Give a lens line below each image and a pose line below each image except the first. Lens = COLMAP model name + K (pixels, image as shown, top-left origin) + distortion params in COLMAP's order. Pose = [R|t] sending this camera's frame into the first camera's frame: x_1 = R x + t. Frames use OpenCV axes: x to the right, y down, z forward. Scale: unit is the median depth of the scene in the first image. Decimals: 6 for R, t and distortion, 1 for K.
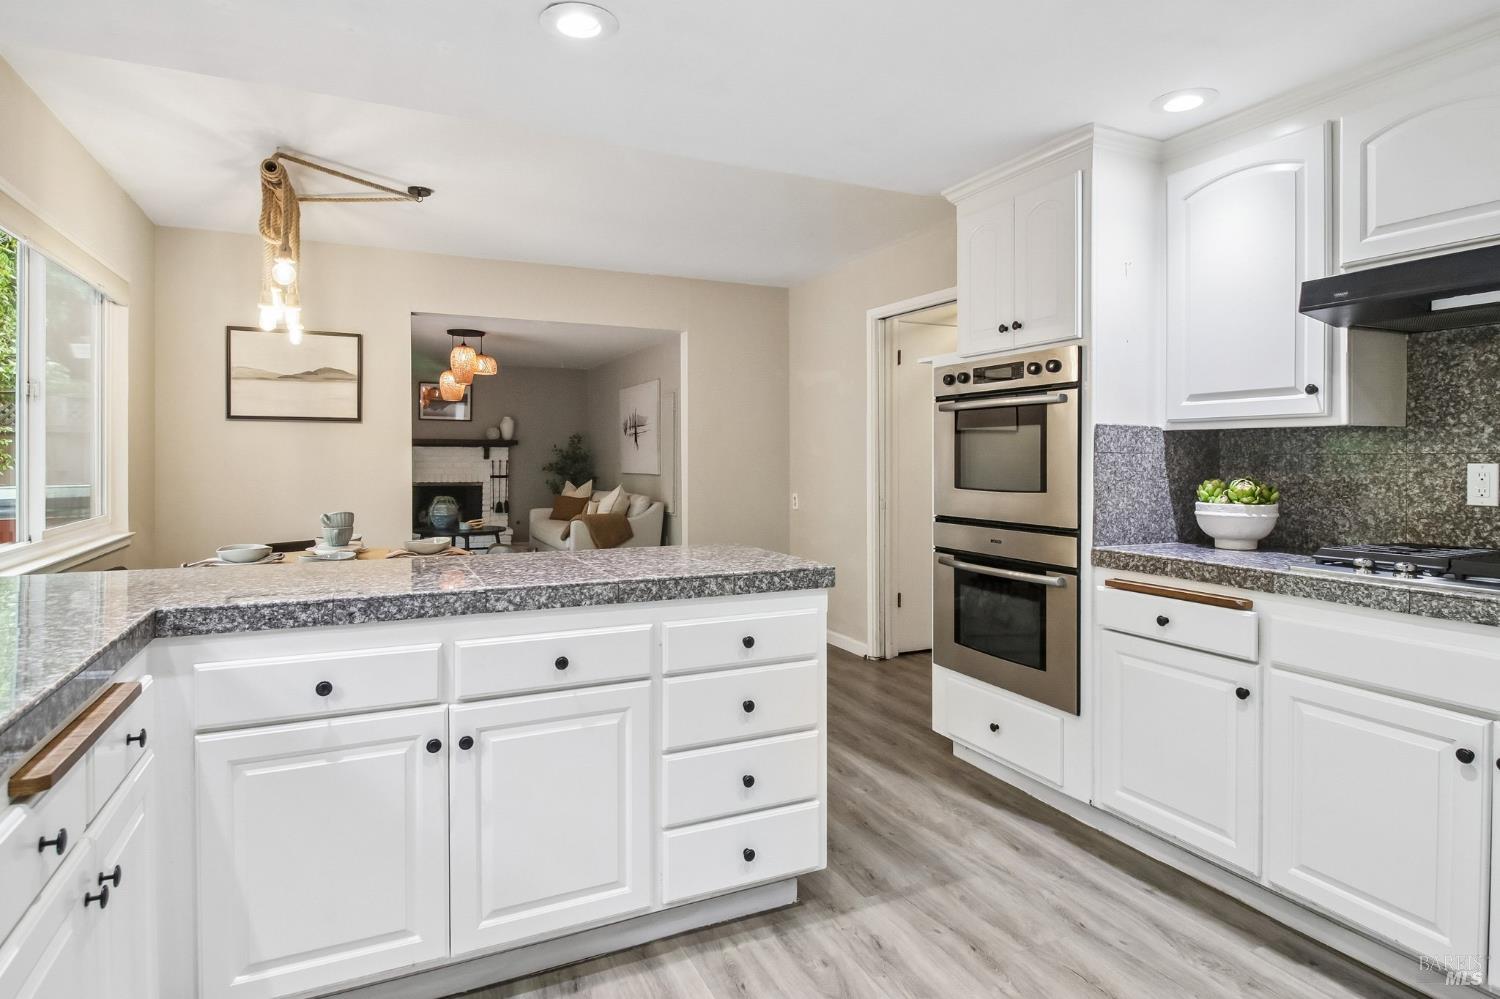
lens RADIAL K [[814.0, 0, 751.8], [0, 814.0, 462.5], [0, 0, 1]] dist [0.005796, -0.010937]
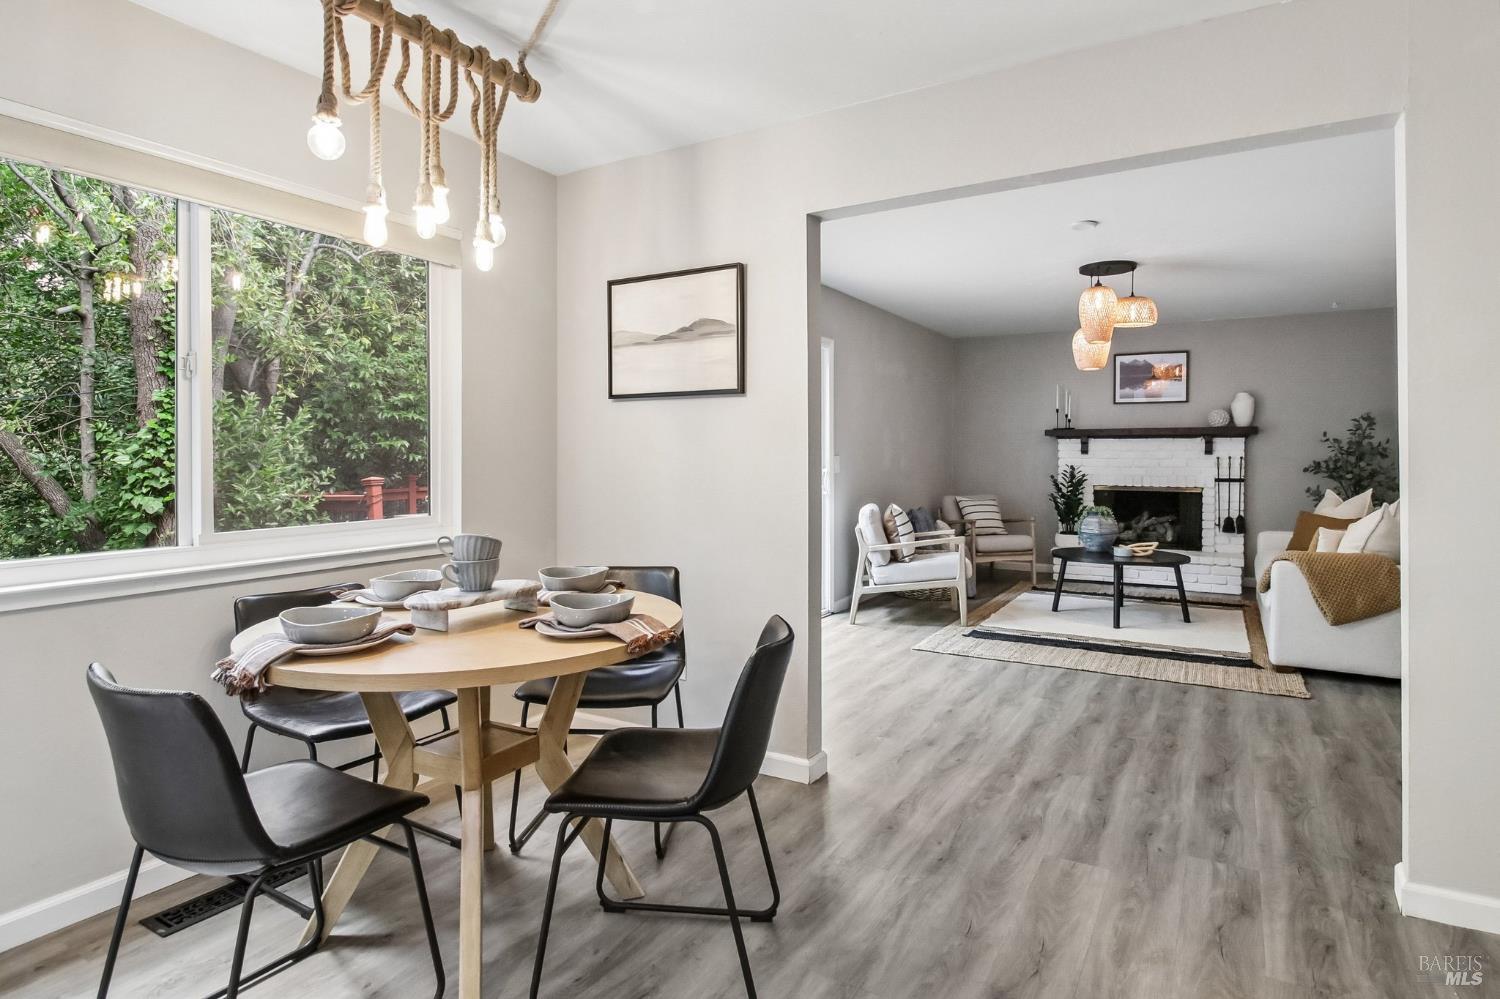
lens RADIAL K [[814.0, 0, 748.4], [0, 814.0, 456.2], [0, 0, 1]] dist [0.005796, -0.010937]
pose [[0.559771, -0.002957, -0.828642, 0.132625], [-0.003280, 0.999978, -0.005784, 0.008899], [0.828641, 0.005956, 0.559749, 1.072474]]
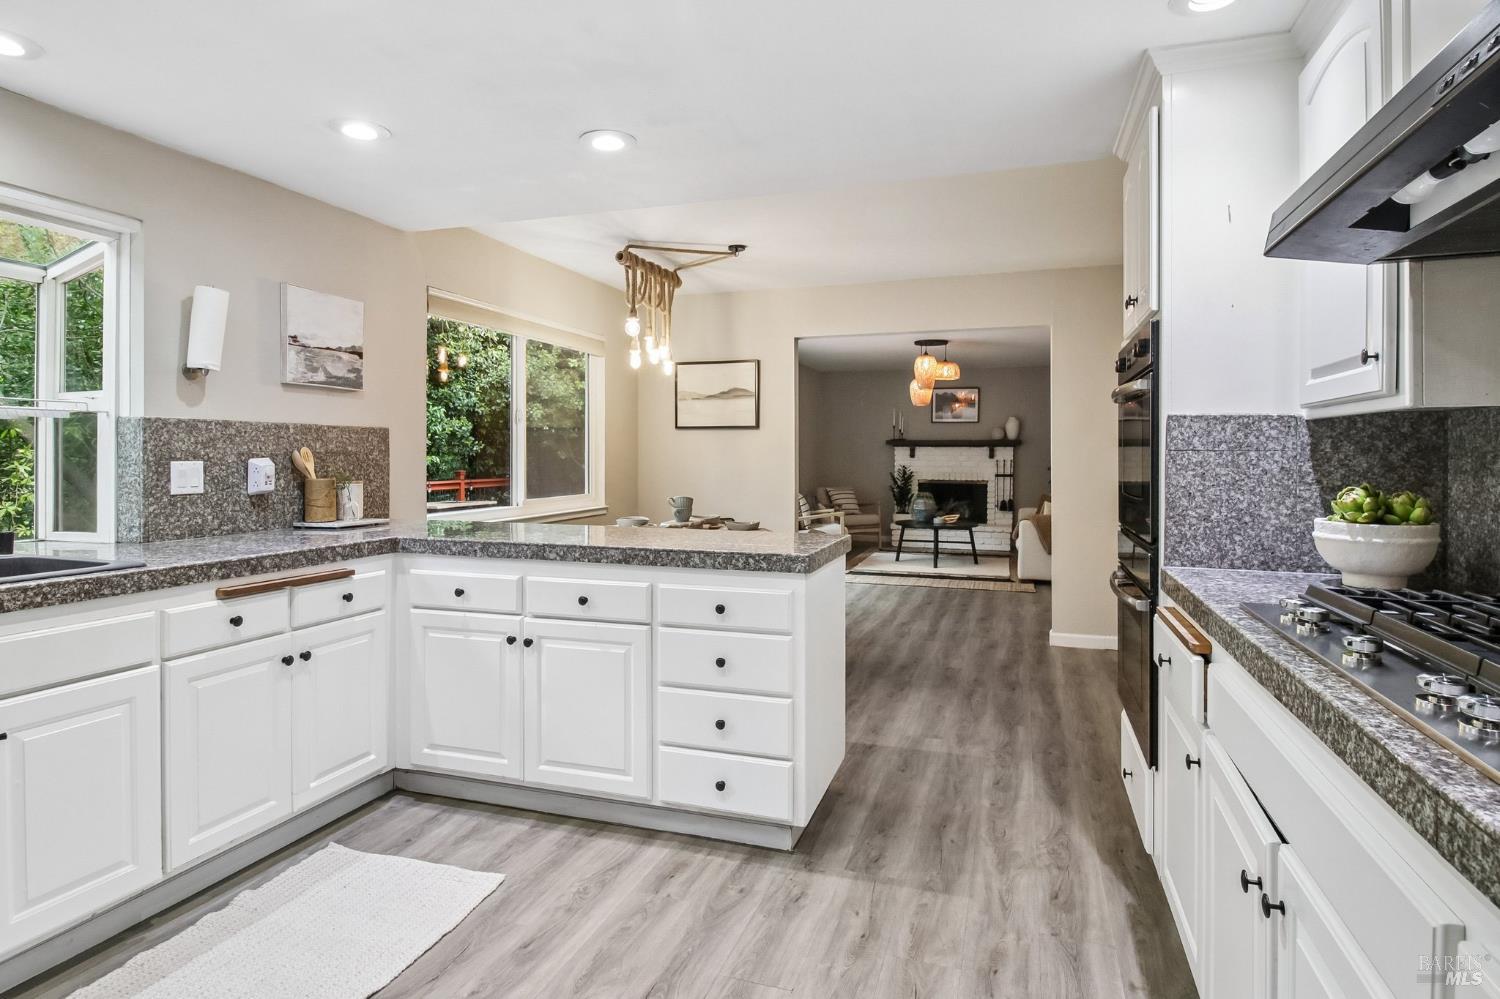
lens RADIAL K [[814.0, 0, 746.6], [0, 814.0, 463.0], [0, 0, 1]] dist [0.005796, -0.010937]
pose [[0.720422, 0.005964, -0.693511, 0.663005], [-0.005409, 0.999981, 0.002981, 0.000505], [0.693515, 0.001604, 0.720440, 0.122447]]
